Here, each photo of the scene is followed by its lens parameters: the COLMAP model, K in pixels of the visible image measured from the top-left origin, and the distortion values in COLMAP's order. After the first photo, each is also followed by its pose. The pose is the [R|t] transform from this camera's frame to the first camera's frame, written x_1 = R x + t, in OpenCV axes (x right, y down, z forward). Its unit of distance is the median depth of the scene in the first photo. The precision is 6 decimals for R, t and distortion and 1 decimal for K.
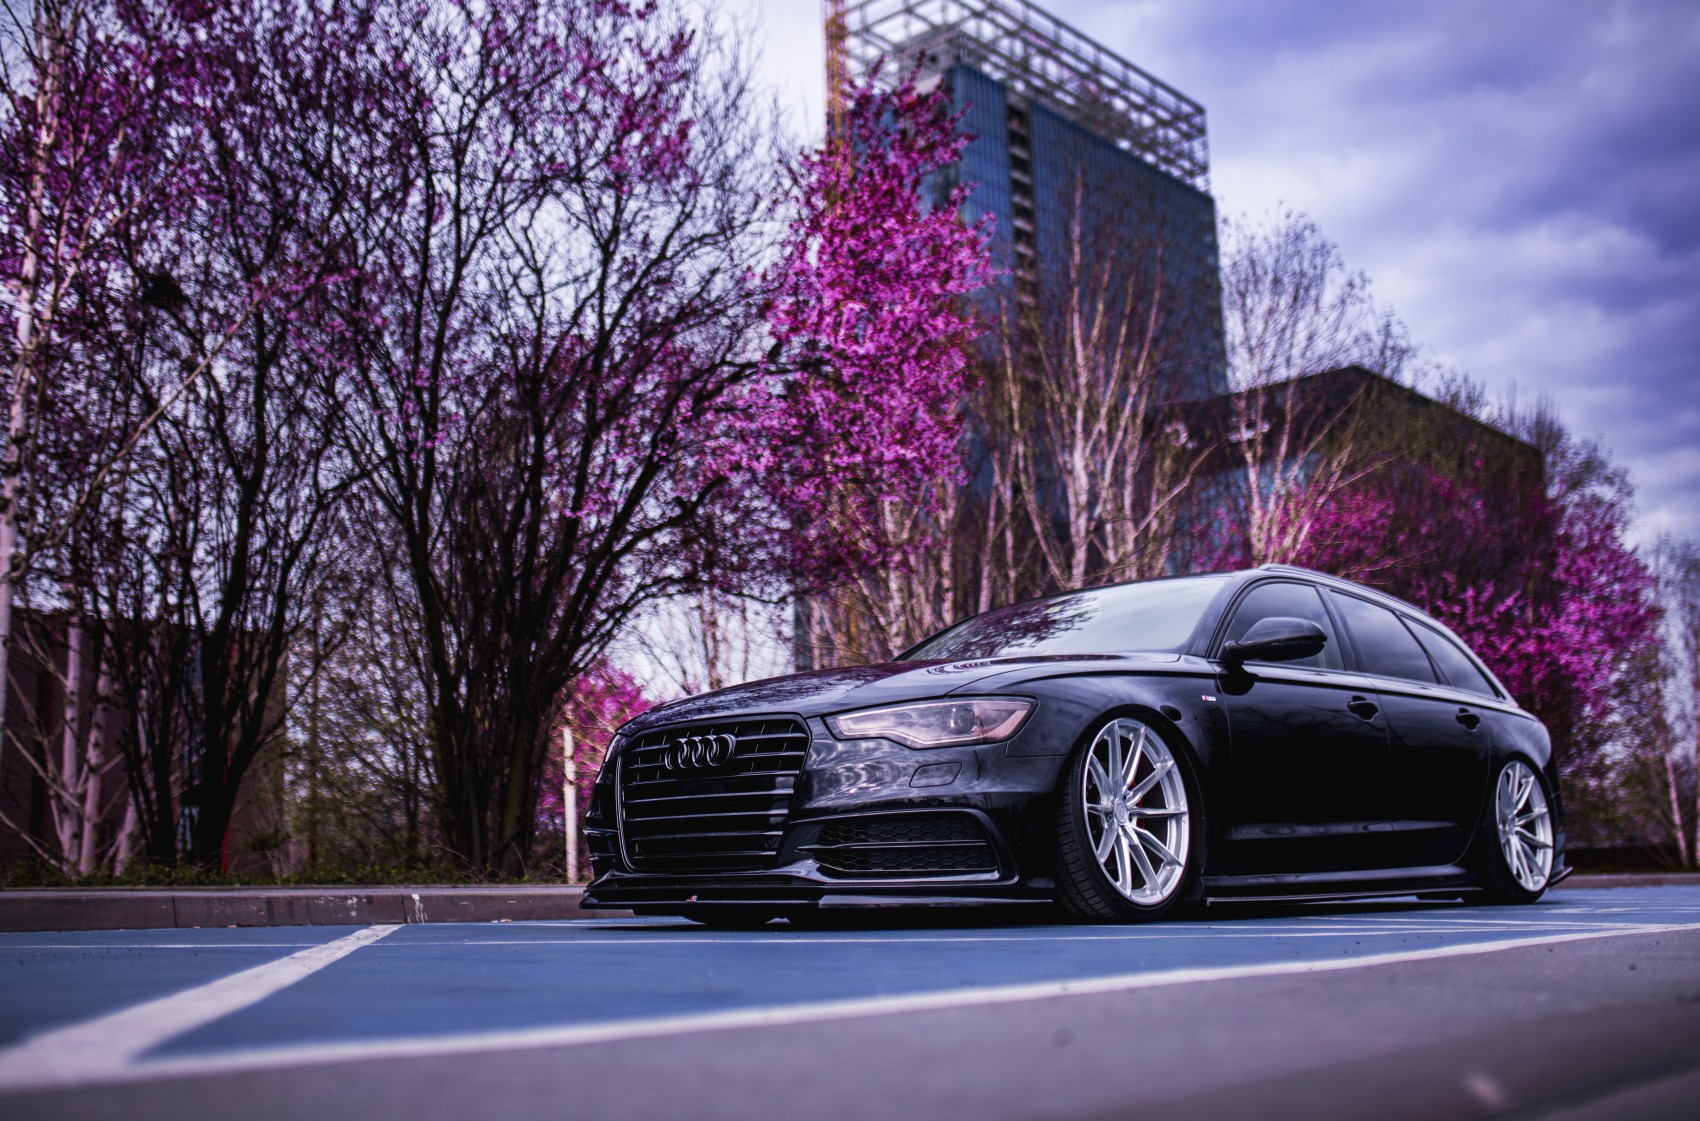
lens RADIAL K [[1750.2, 0, 855.5], [0, 1750.2, 545.6], [0, 0, 1]] dist [-0.044181, 0.010716]
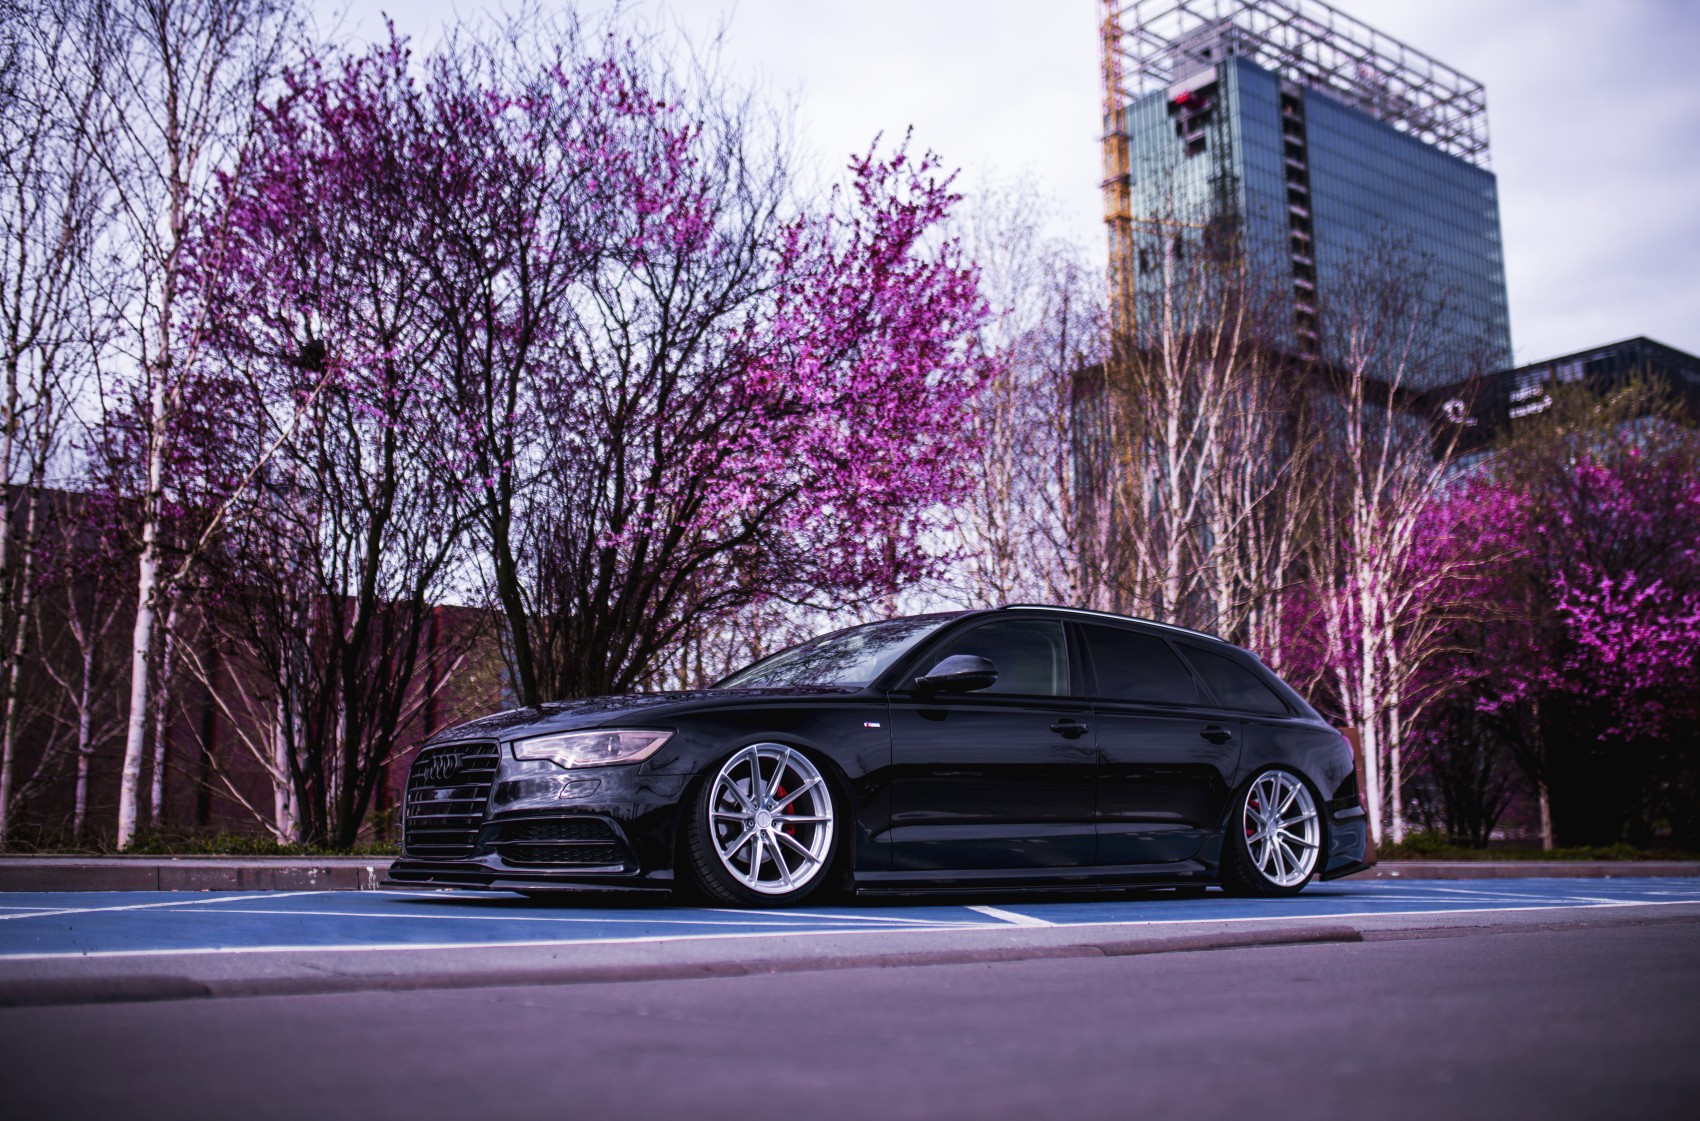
lens RADIAL K [[1661.5, 0, 850.0], [0, 1661.5, 560.5], [0, 0, 1]] dist [-0.038106, 0.011327]
pose [[0.983627, -0.012753, -0.179765, 0.072217], [0.016339, 0.999696, 0.018486, -0.008829], [0.179474, -0.021121, 0.983536, -0.025085]]
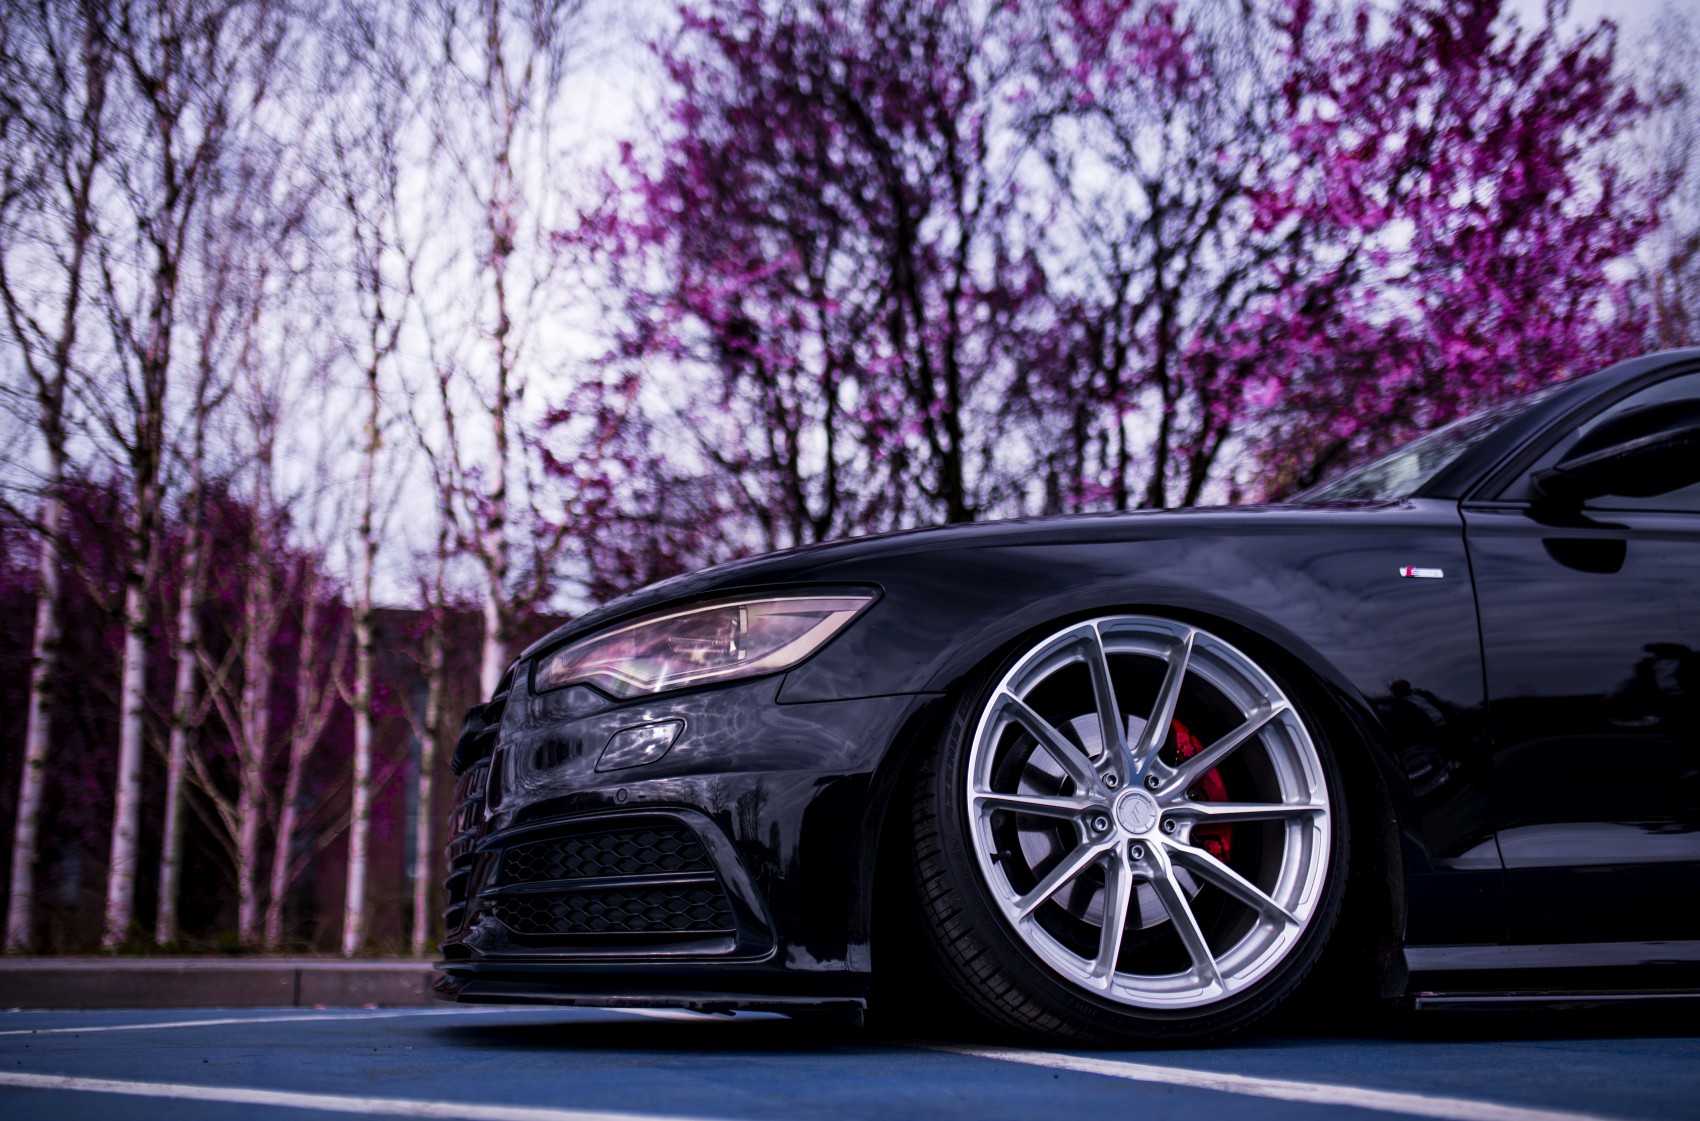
lens RADIAL K [[1682.4, 0, 850.0], [0, 1682.4, 560.5], [0, 0, 1]] dist [-0.022441, 0.002609]
pose [[0.845972, -0.117960, -0.520016, 0.056210], [0.099732, 0.993017, -0.063008, 0.017818], [0.523818, 0.001441, 0.851829, 0.095799]]
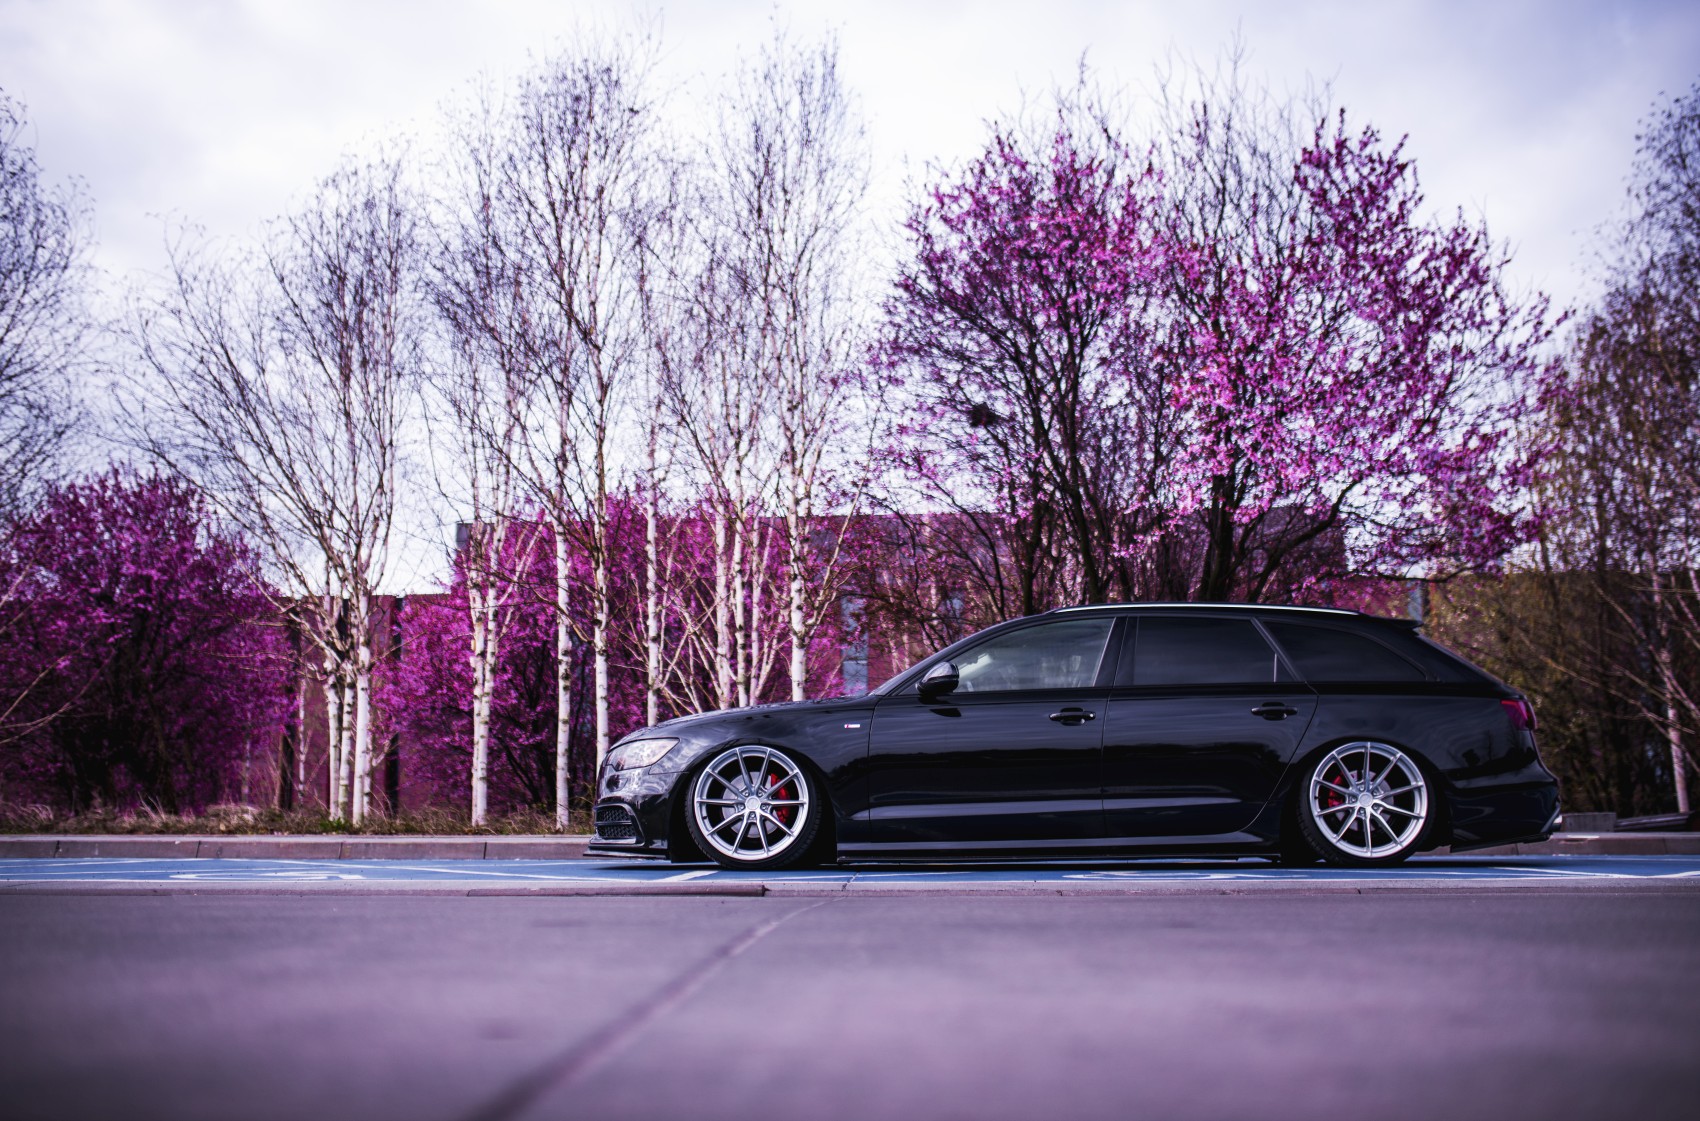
lens RADIAL K [[1649.5, 0, 850.0], [0, 1649.5, 560.5], [0, 0, 1]] dist [-0.046898, 0.033688]
pose [[0.625323, -0.116262, -0.771657, 0.240681], [0.144259, 0.989019, -0.032109, -0.001578], [0.766916, -0.091240, 0.635228, 0.018585]]
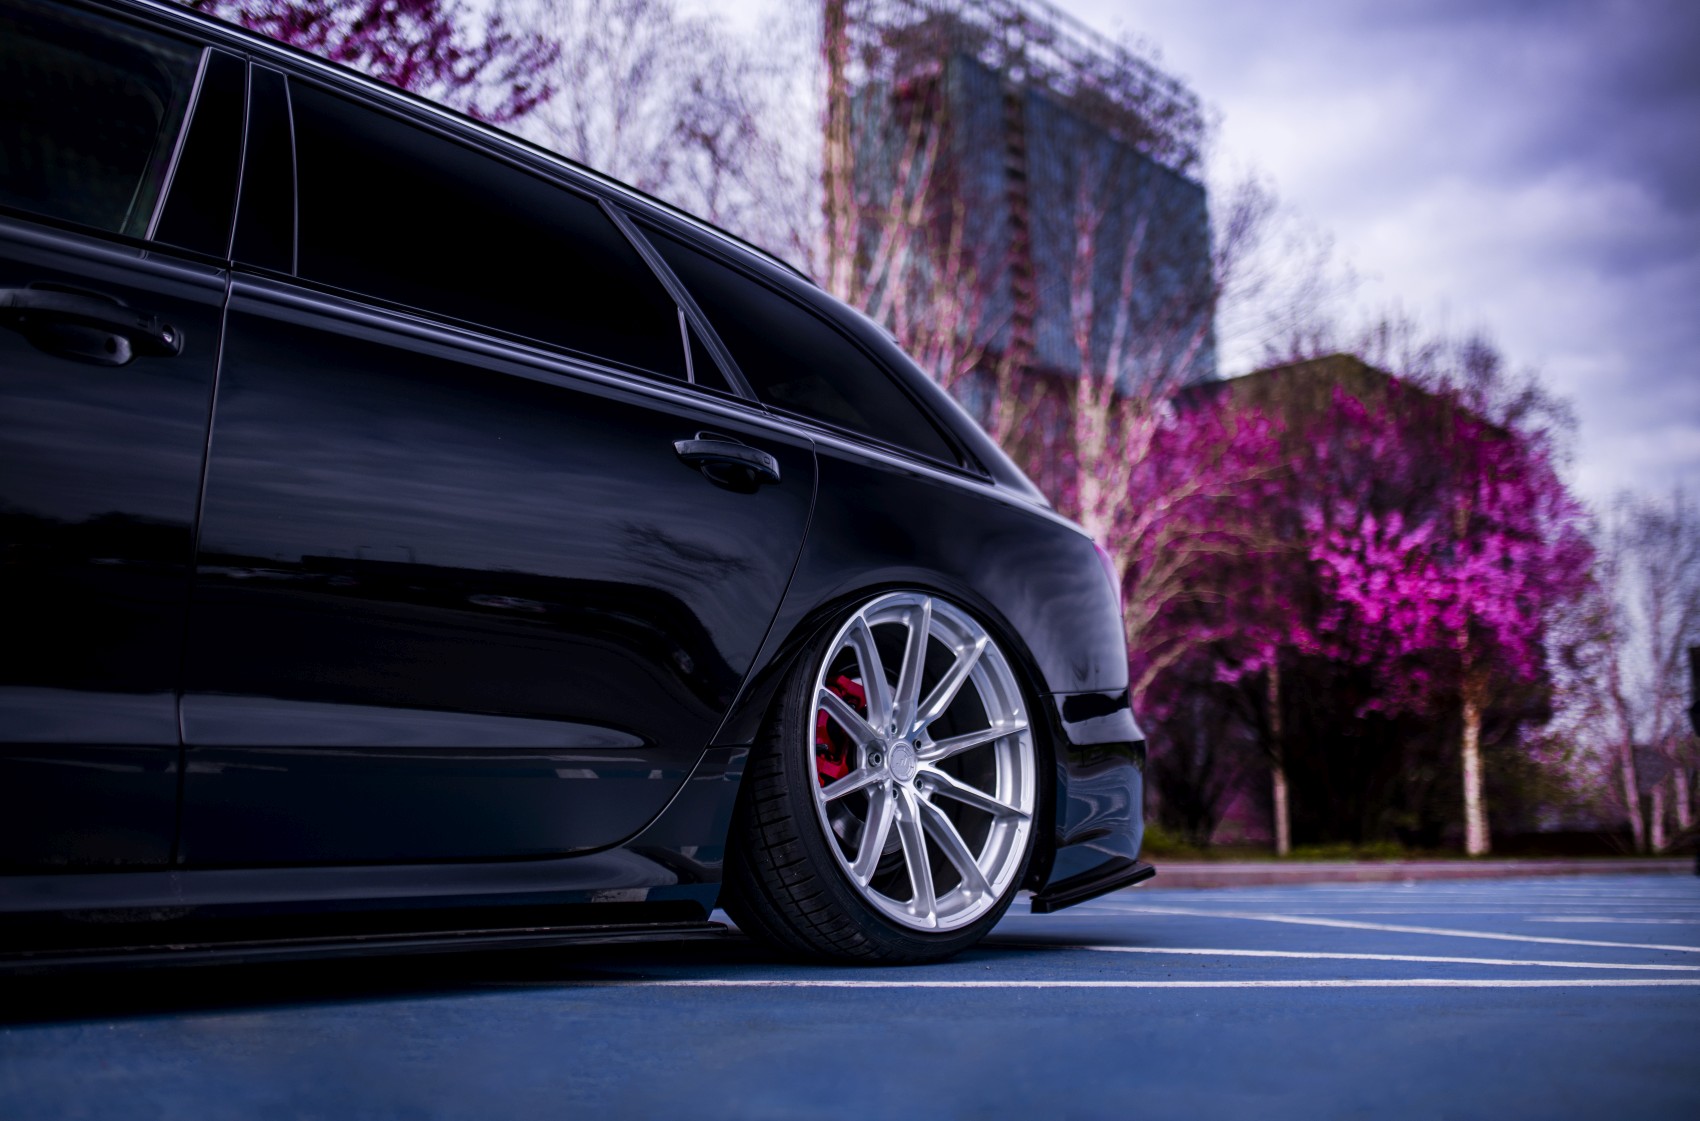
lens RADIAL K [[1682.4, 0, 850.0], [0, 1682.4, 560.5], [0, 0, 1]] dist [-0.022441, 0.002609]
pose [[0.999900, 0.009331, -0.010664, 0.087978], [-0.009148, 0.999813, 0.017049, 0.026219], [0.010821, -0.016950, 0.999798, 0.148370]]
